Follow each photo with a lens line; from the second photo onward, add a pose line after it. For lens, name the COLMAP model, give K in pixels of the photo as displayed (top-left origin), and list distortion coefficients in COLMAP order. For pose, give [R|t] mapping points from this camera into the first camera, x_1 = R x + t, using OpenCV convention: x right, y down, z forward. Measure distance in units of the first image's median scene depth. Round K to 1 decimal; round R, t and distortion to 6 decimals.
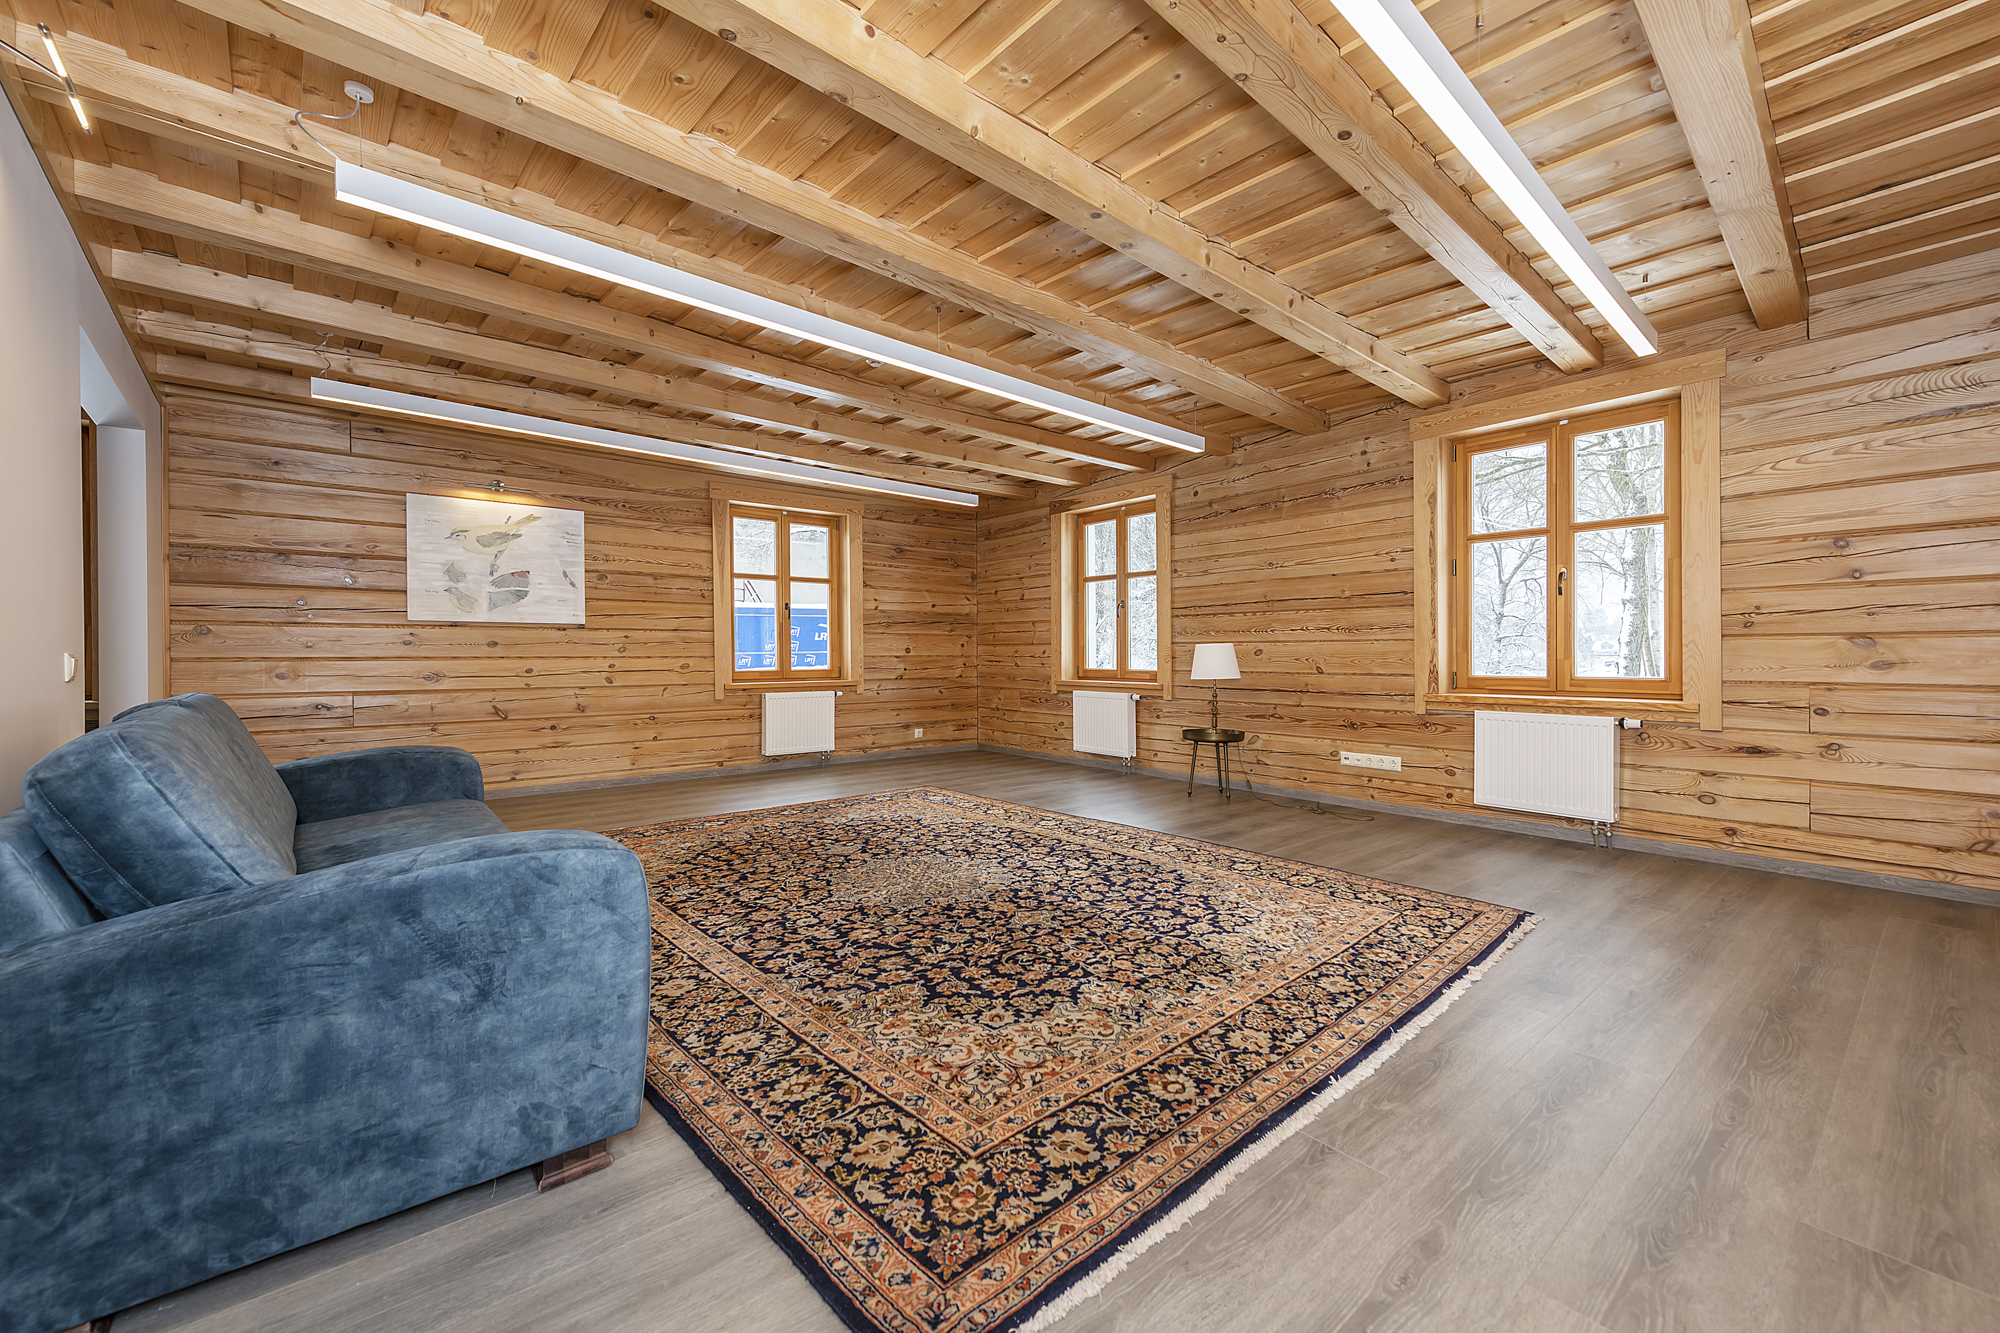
lens RADIAL K [[799.6, 0, 1002.0], [0, 799.6, 661.9], [0, 0, 1]] dist [0.003224, -0.000003]
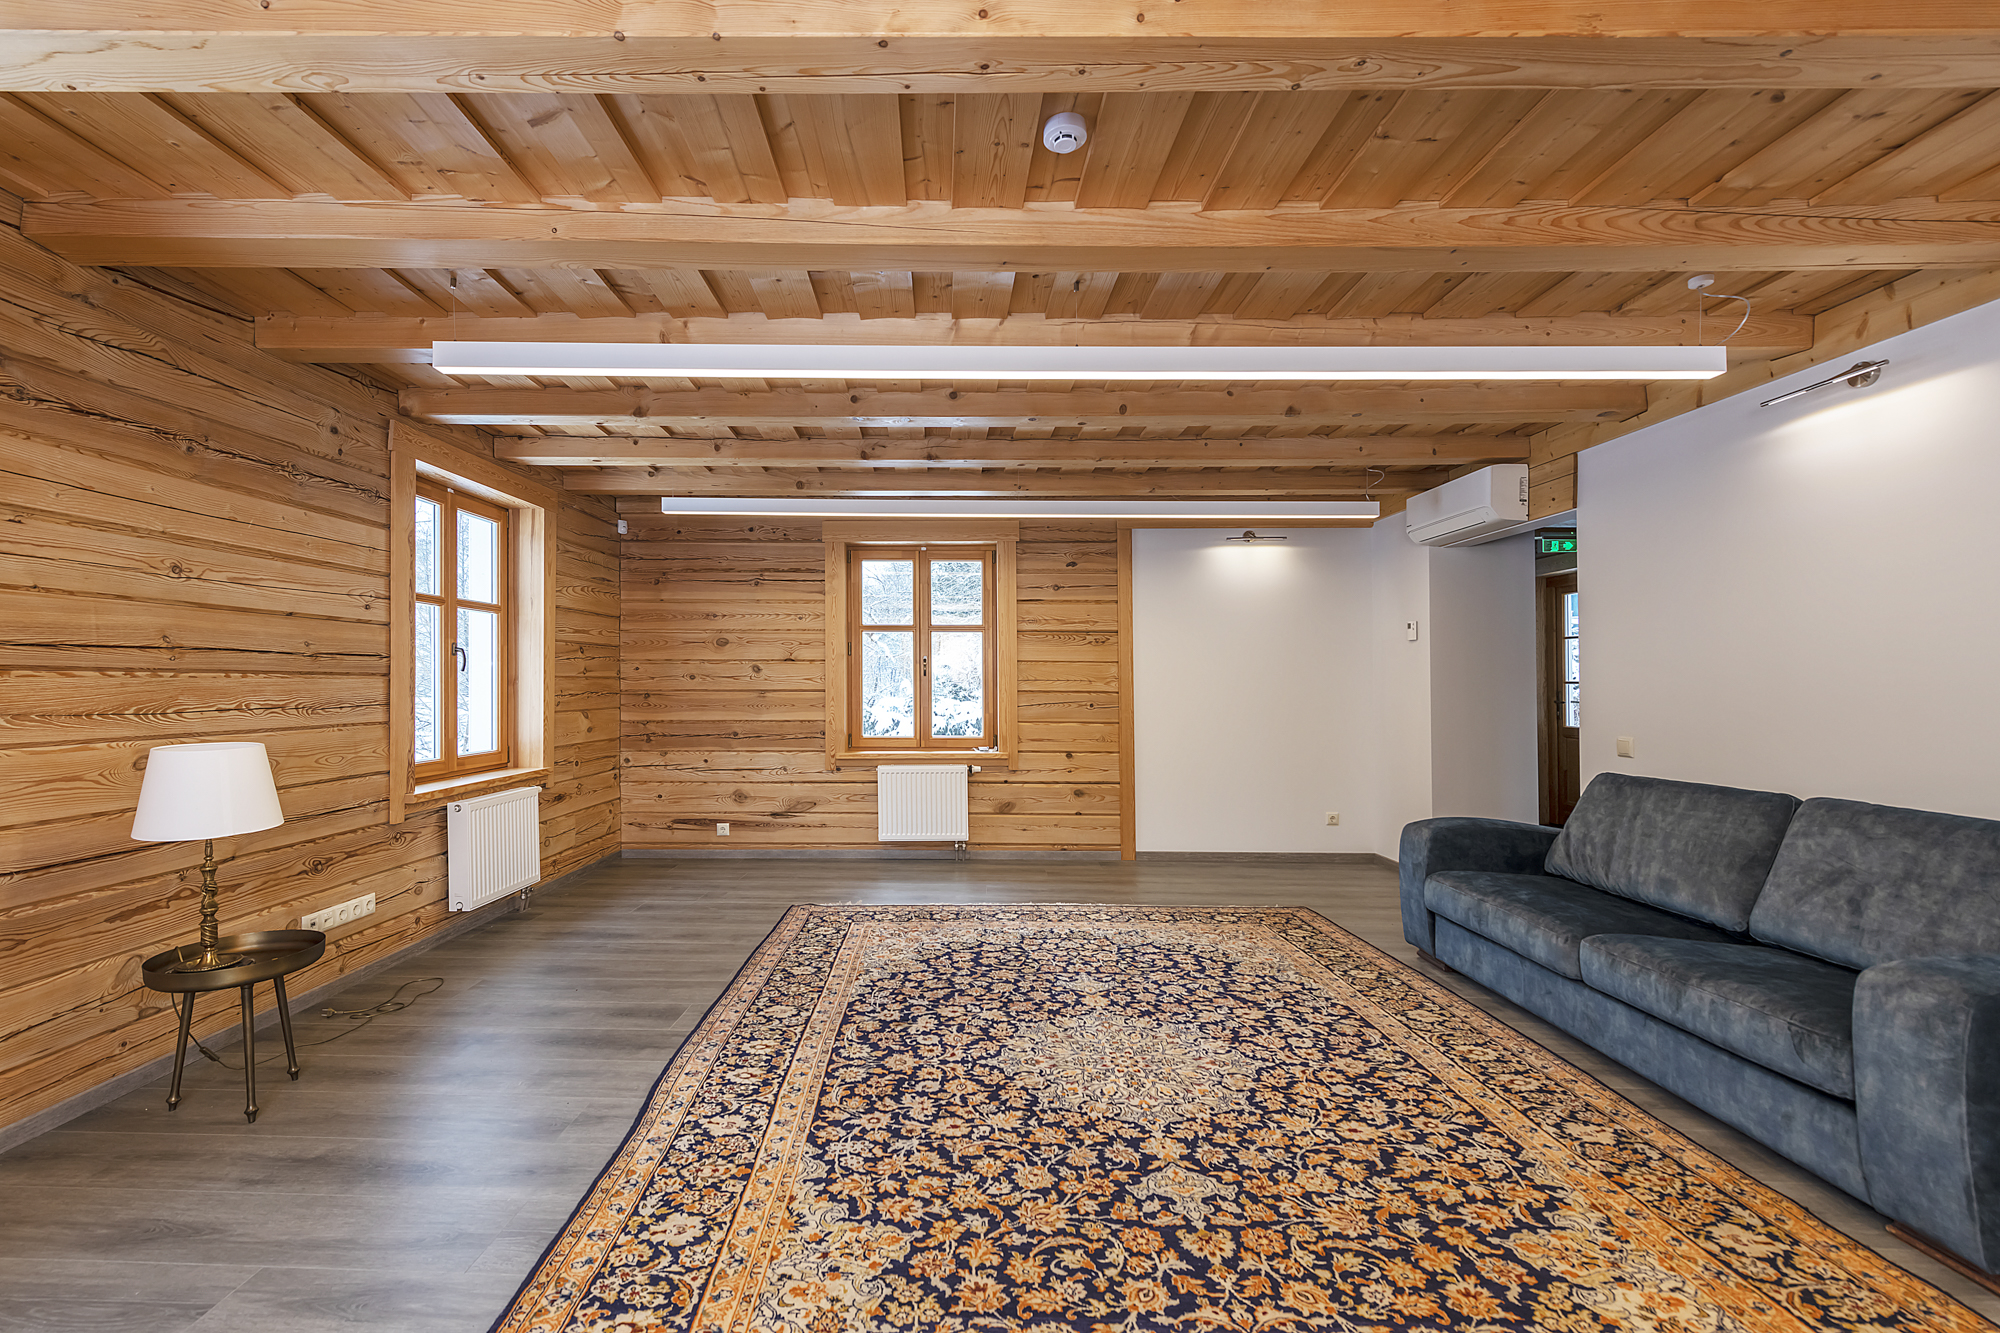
lens RADIAL K [[732.5, 0, 994.8], [0, 732.5, 678.1], [0, 0, 1]] dist [0.000215, -0.000042]
pose [[-0.741750, 0.010548, 0.670594, -0.548390], [0.008193, 0.999944, -0.006666, -0.096491], [-0.670627, 0.000550, -0.741795, 1.844984]]
